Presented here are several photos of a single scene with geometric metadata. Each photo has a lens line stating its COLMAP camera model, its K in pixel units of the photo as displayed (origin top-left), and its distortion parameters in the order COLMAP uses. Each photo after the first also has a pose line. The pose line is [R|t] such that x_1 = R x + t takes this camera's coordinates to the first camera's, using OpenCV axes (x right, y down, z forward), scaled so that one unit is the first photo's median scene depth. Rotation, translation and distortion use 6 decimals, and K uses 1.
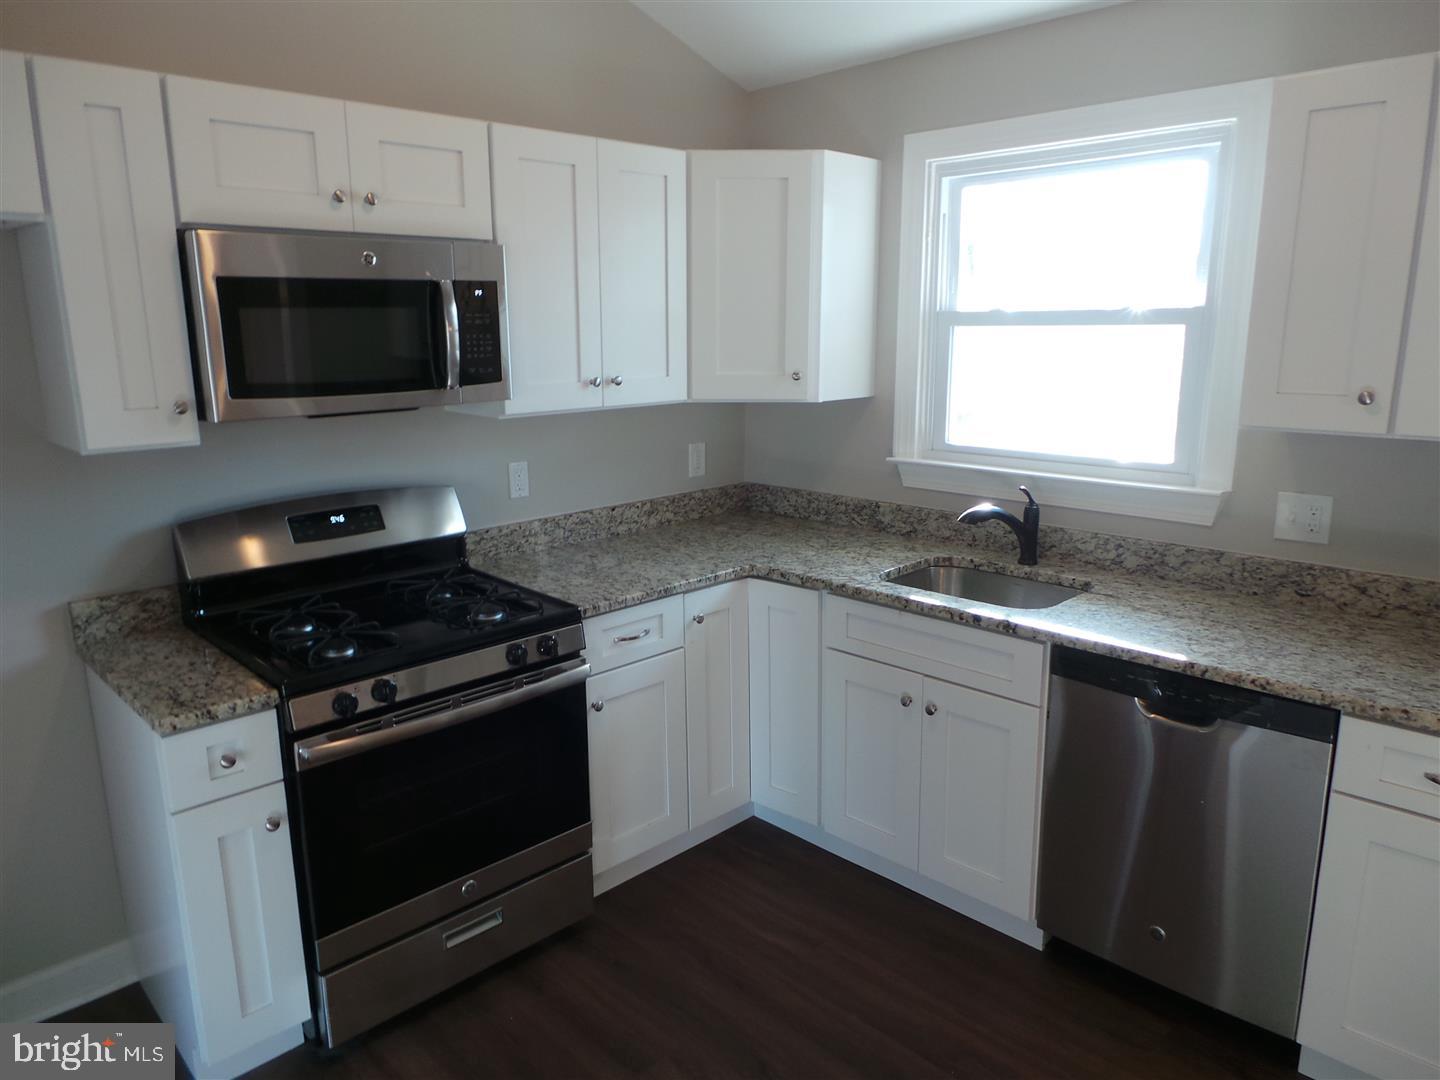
lens RADIAL K [[992.7, 0, 722.7], [0, 992.7, 541.5], [0, 0, 1]] dist [-0.008100, 0.001906]
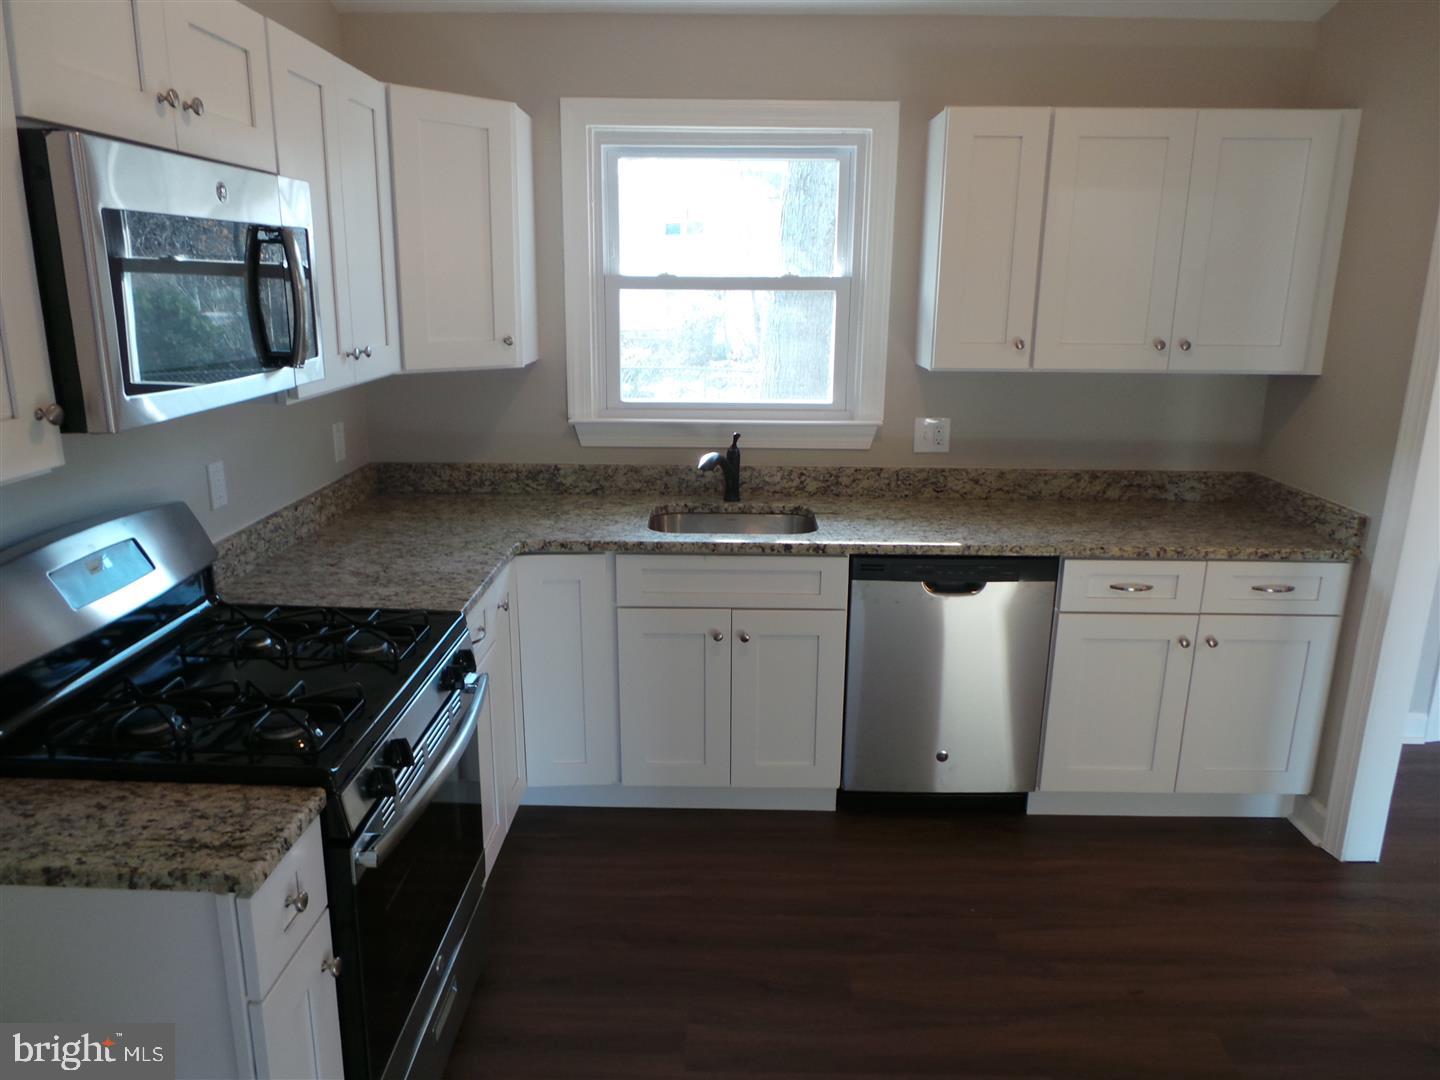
lens RADIAL K [[998.1, 0, 720.0], [0, 998.1, 540.0], [0, 0, 1]] dist [0.000906, -0.003311]
pose [[0.711319, -0.161720, 0.684012, -0.521925], [0.136305, 0.986435, 0.091475, -0.042071], [-0.689526, 0.028167, 0.723713, 0.188368]]
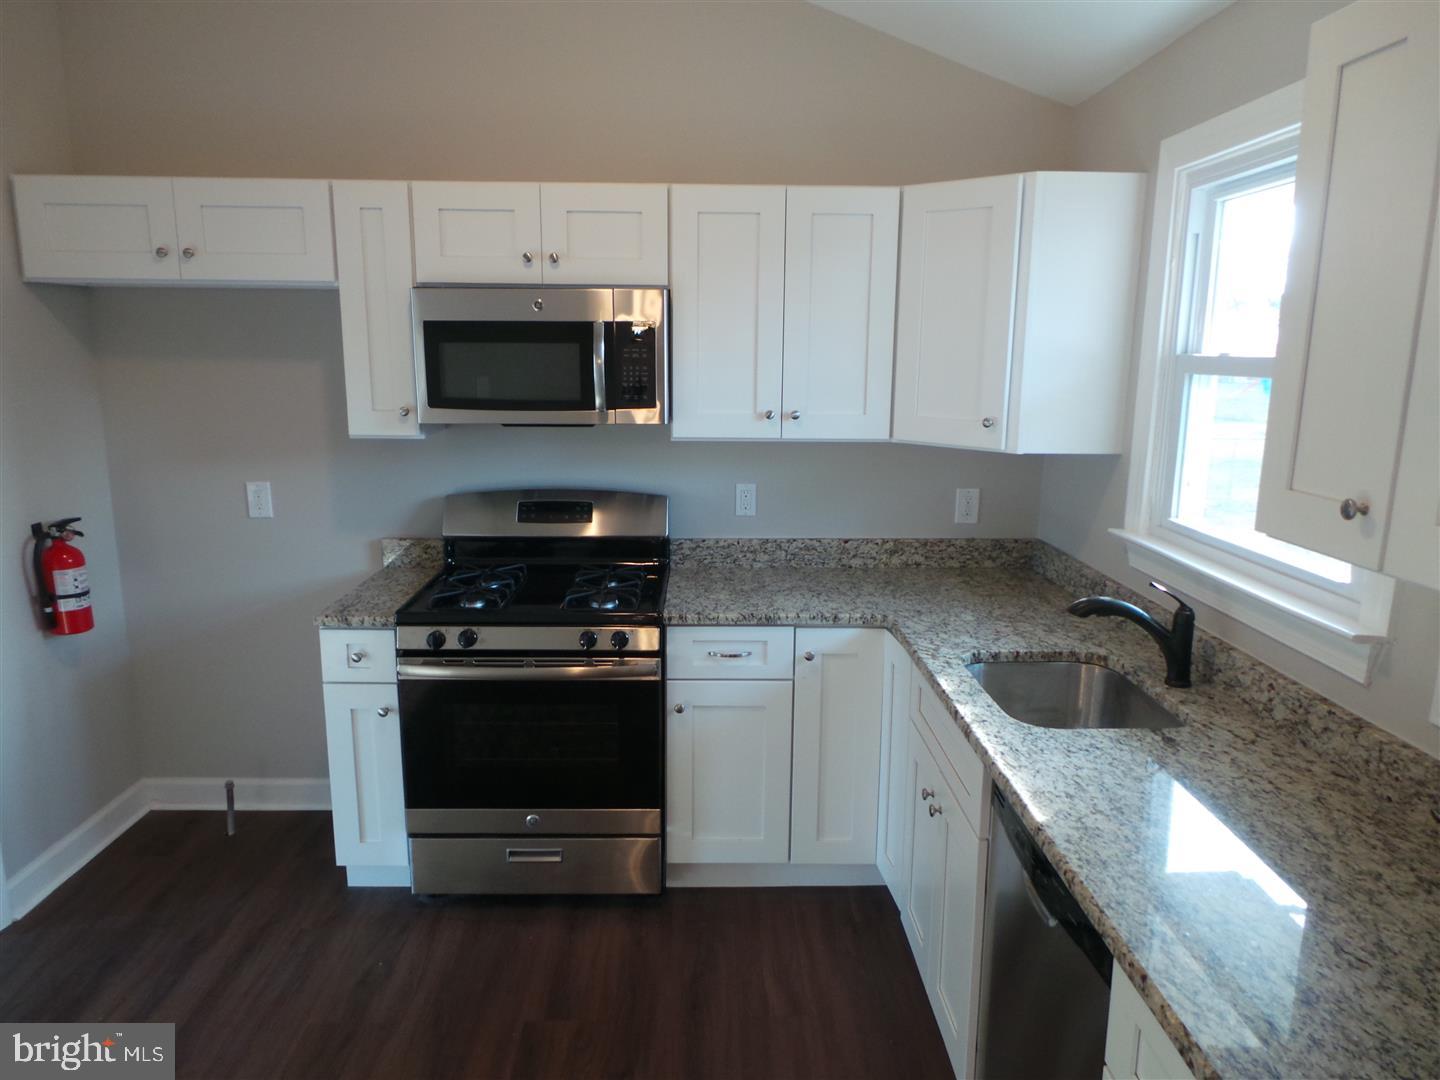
lens RADIAL K [[998.1, 0, 720.0], [0, 998.1, 540.0], [0, 0, 1]] dist [0.000906, -0.003311]
pose [[0.723116, 0.147005, -0.674902, 0.585893], [-0.166125, 0.985423, 0.036649, -0.060508], [0.670452, 0.085617, 0.736996, 0.195053]]
